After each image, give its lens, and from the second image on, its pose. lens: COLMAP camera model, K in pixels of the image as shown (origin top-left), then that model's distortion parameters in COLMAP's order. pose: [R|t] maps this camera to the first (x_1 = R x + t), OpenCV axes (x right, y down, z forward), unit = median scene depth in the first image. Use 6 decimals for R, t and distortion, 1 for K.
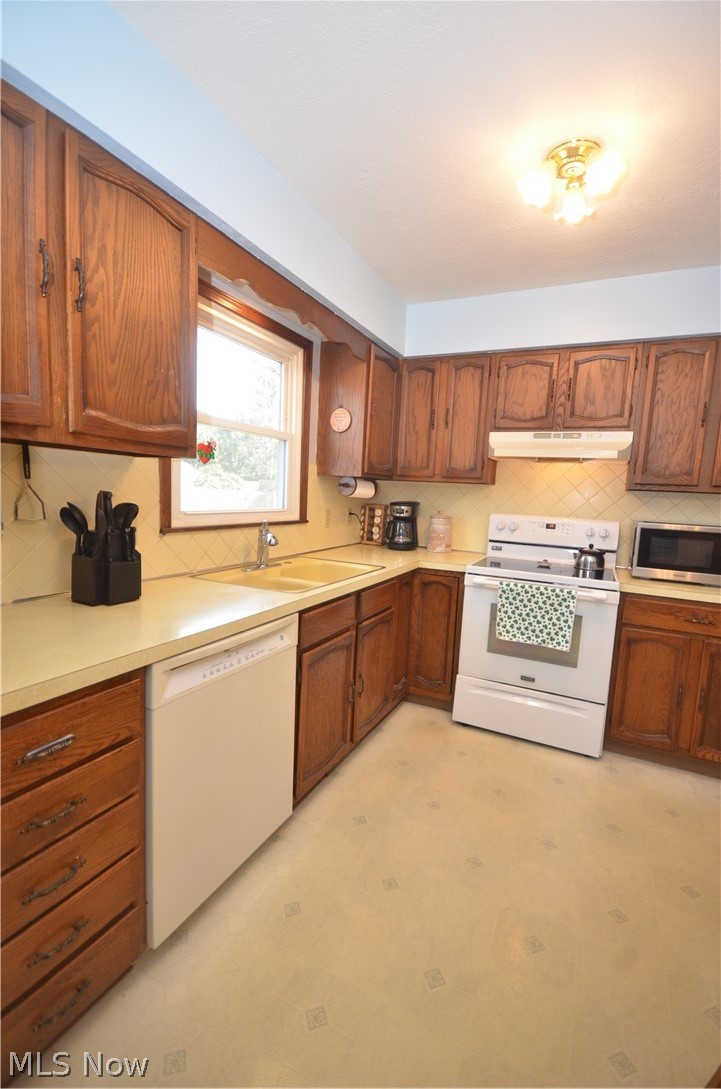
lens RADIAL K [[473.6, 0, 375.3], [0, 473.6, 549.5], [0, 0, 1]] dist [0.001207, -0.005024]
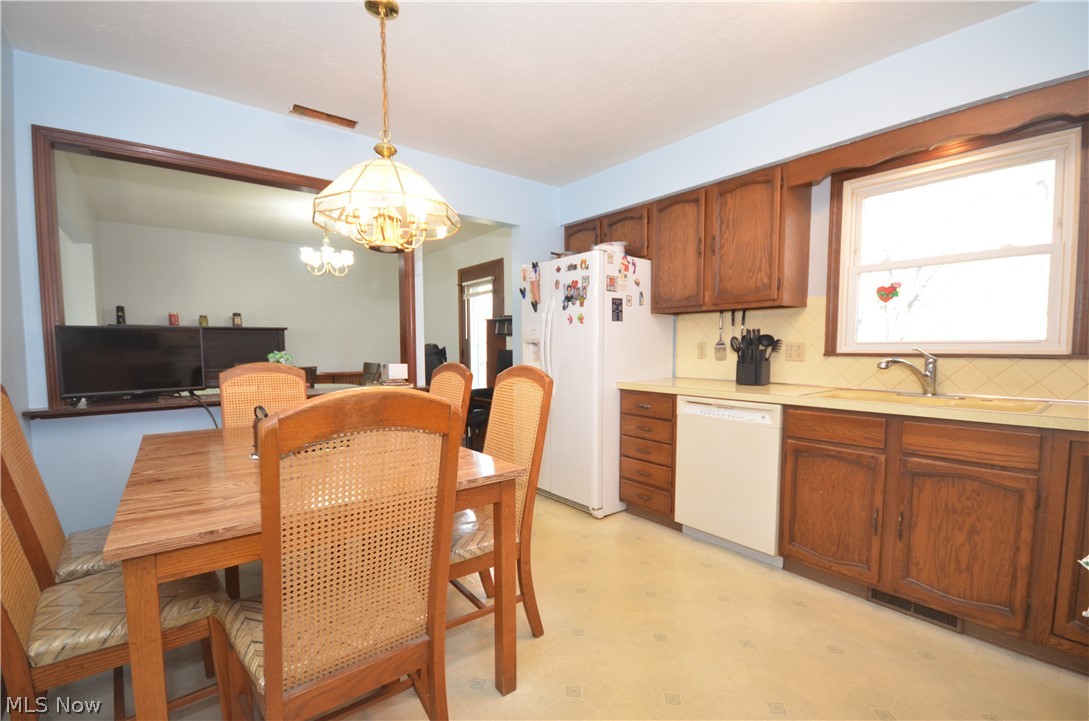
lens RADIAL K [[473.6, 0, 543.6], [0, 473.6, 380.0], [0, 0, 1]] dist [0.001207, -0.005024]
pose [[-0.450704, 0.015322, -0.892542, 0.924152], [-0.127168, 0.988553, 0.081186, 0.023770], [0.883569, 0.150093, -0.443597, 0.657996]]
